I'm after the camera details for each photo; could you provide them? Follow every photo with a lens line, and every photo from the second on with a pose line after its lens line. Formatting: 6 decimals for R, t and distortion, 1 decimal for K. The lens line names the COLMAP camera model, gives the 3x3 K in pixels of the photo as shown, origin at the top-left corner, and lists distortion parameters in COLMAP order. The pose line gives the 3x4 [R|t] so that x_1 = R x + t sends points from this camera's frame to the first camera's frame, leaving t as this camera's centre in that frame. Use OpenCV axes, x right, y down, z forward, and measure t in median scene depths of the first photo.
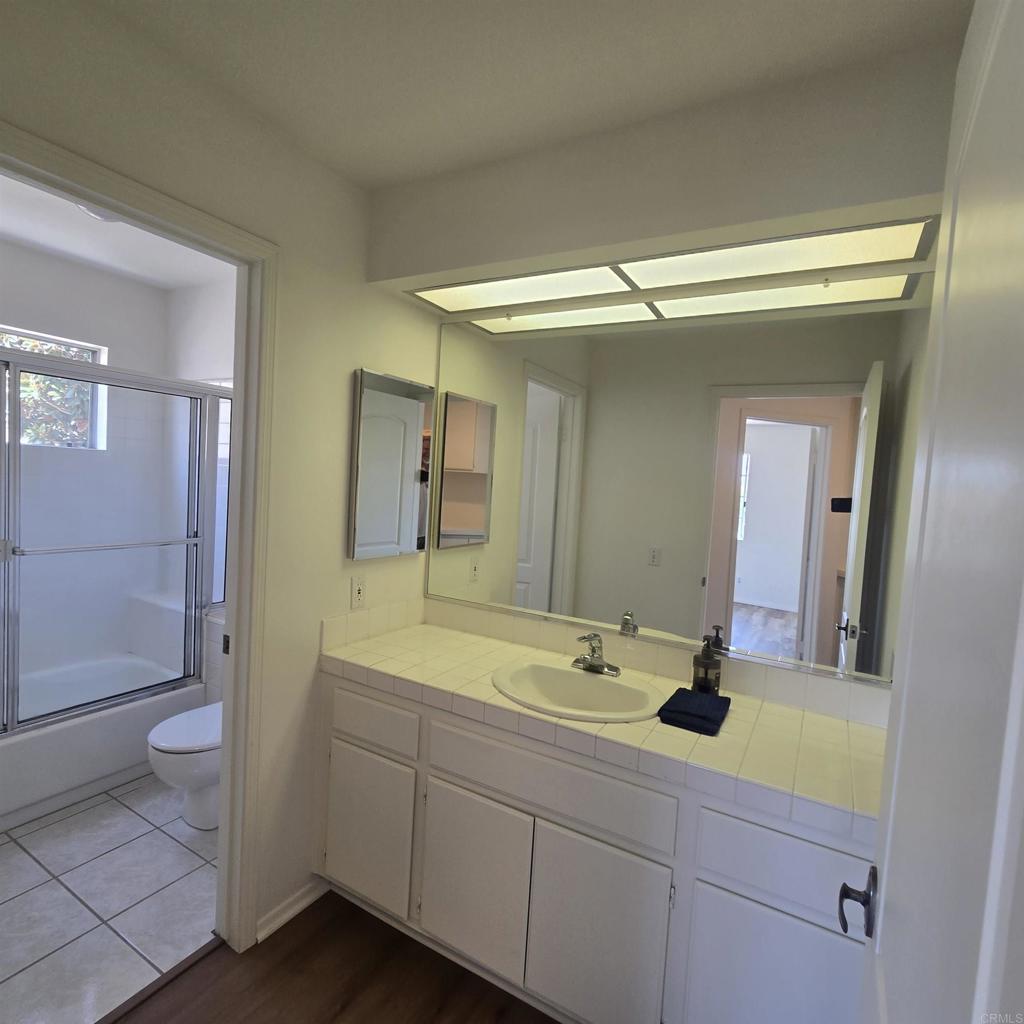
lens RADIAL K [[563.6, 0, 506.7], [0, 563.6, 506.8], [0, 0, 1]] dist [-0.003143, 0.000072]
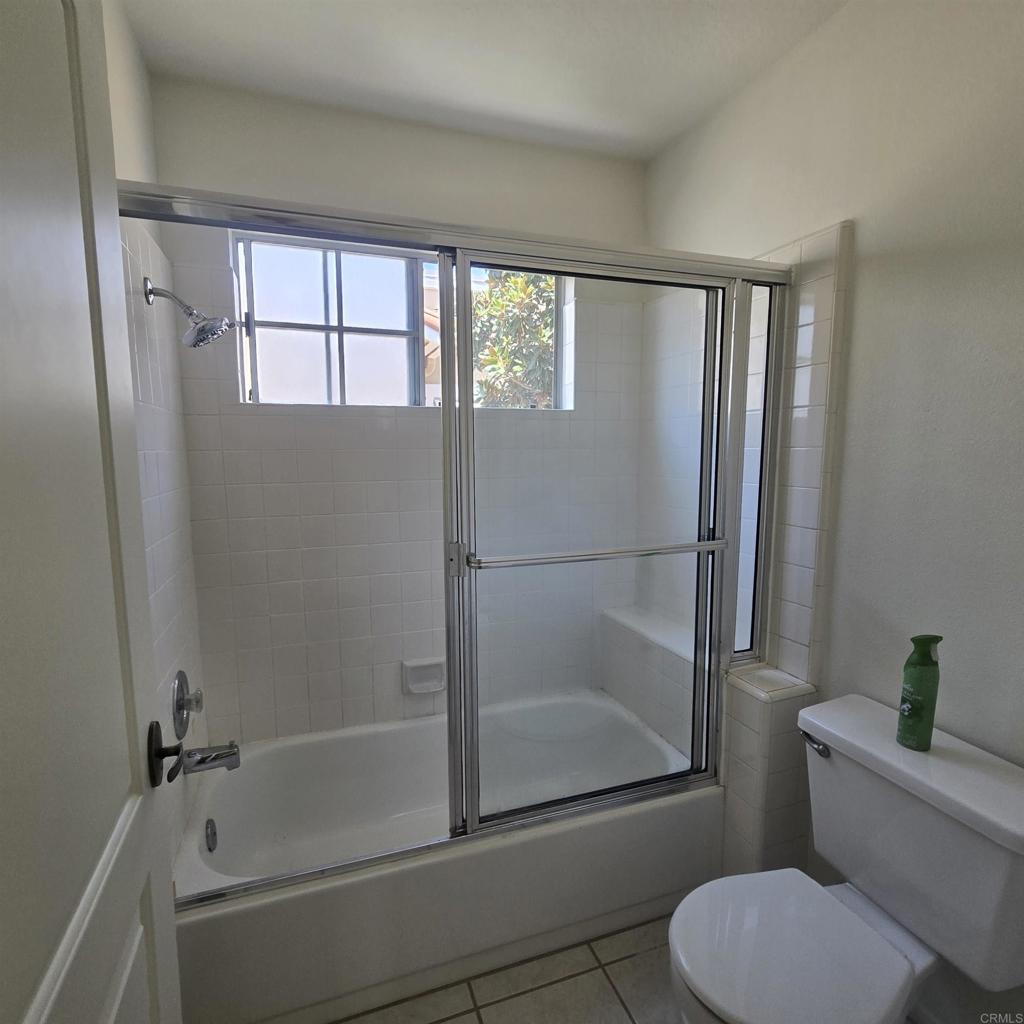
lens RADIAL K [[563.6, 0, 506.7], [0, 563.6, 506.8], [0, 0, 1]] dist [-0.003143, 0.000072]
pose [[0.763695, 0.012257, -0.645461, -0.342237], [0.016075, 0.999149, 0.037993, -0.003874], [0.645377, -0.039391, 0.762848, 0.429042]]
